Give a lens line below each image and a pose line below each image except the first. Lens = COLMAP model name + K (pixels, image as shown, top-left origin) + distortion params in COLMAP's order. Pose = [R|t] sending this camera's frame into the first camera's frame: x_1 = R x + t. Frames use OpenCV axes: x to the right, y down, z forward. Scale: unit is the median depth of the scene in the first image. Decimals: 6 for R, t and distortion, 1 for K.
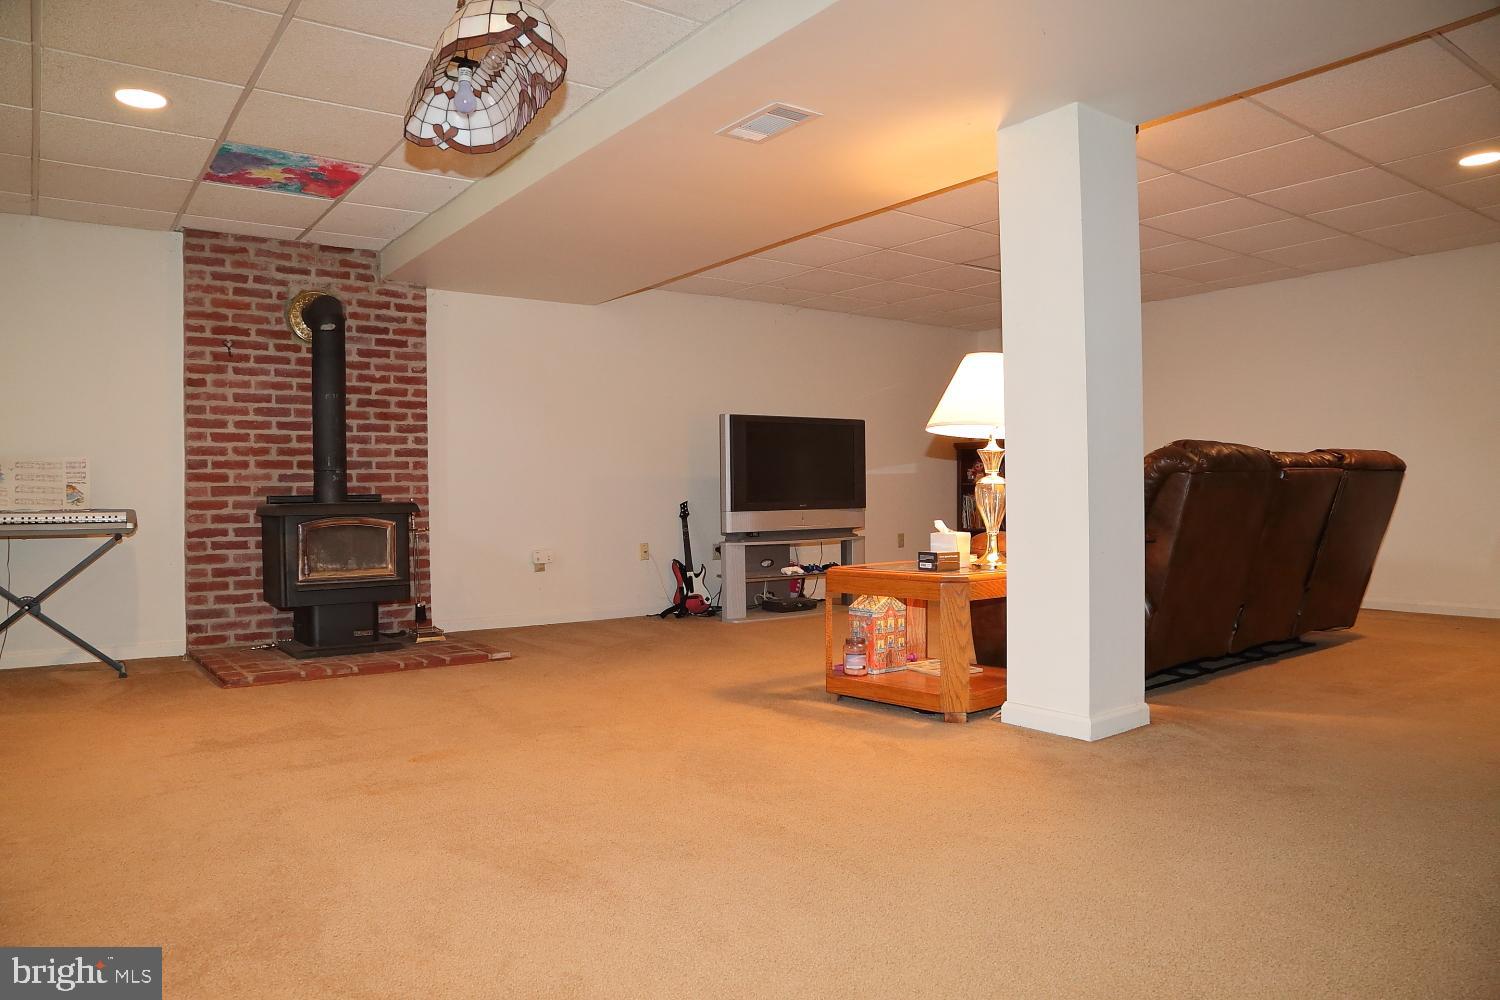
lens RADIAL K [[1026.4, 0, 750.4], [0, 1026.4, 510.5], [0, 0, 1]] dist [-0.118155, 0.066154]
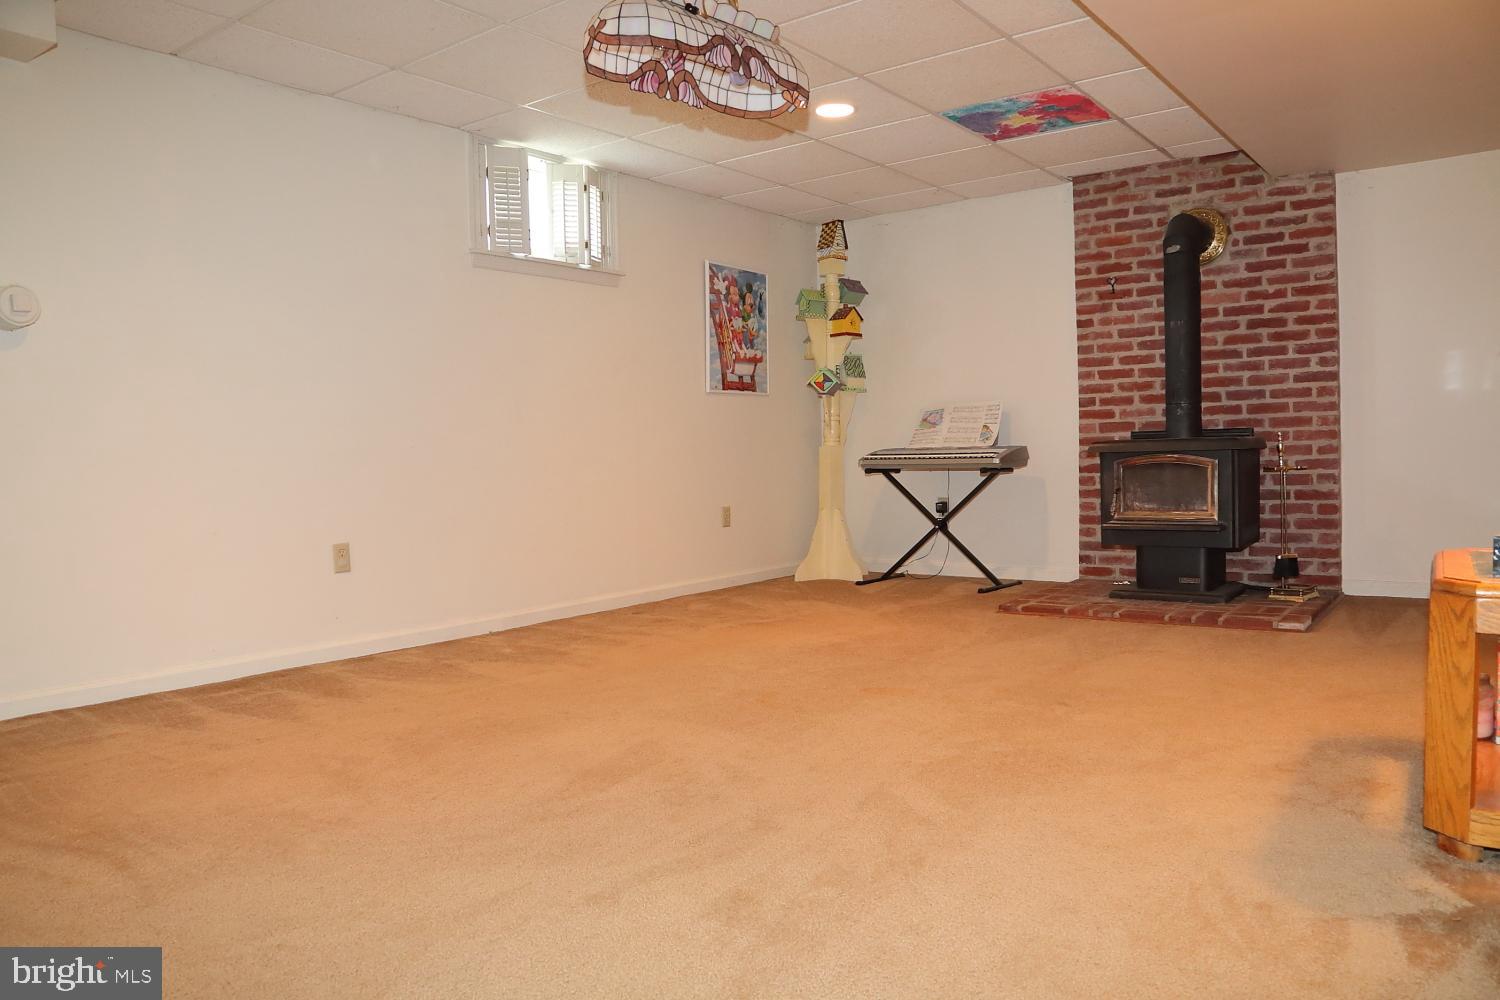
lens RADIAL K [[1092.8, 0, 747.5], [0, 1092.8, 509.4], [0, 0, 1]] dist [-0.111153, 0.073567]
pose [[0.281895, 0.053014, -0.957979, 0.420793], [0.010439, 0.998244, 0.058314, -0.004025], [0.959388, -0.026439, 0.280847, 0.328689]]
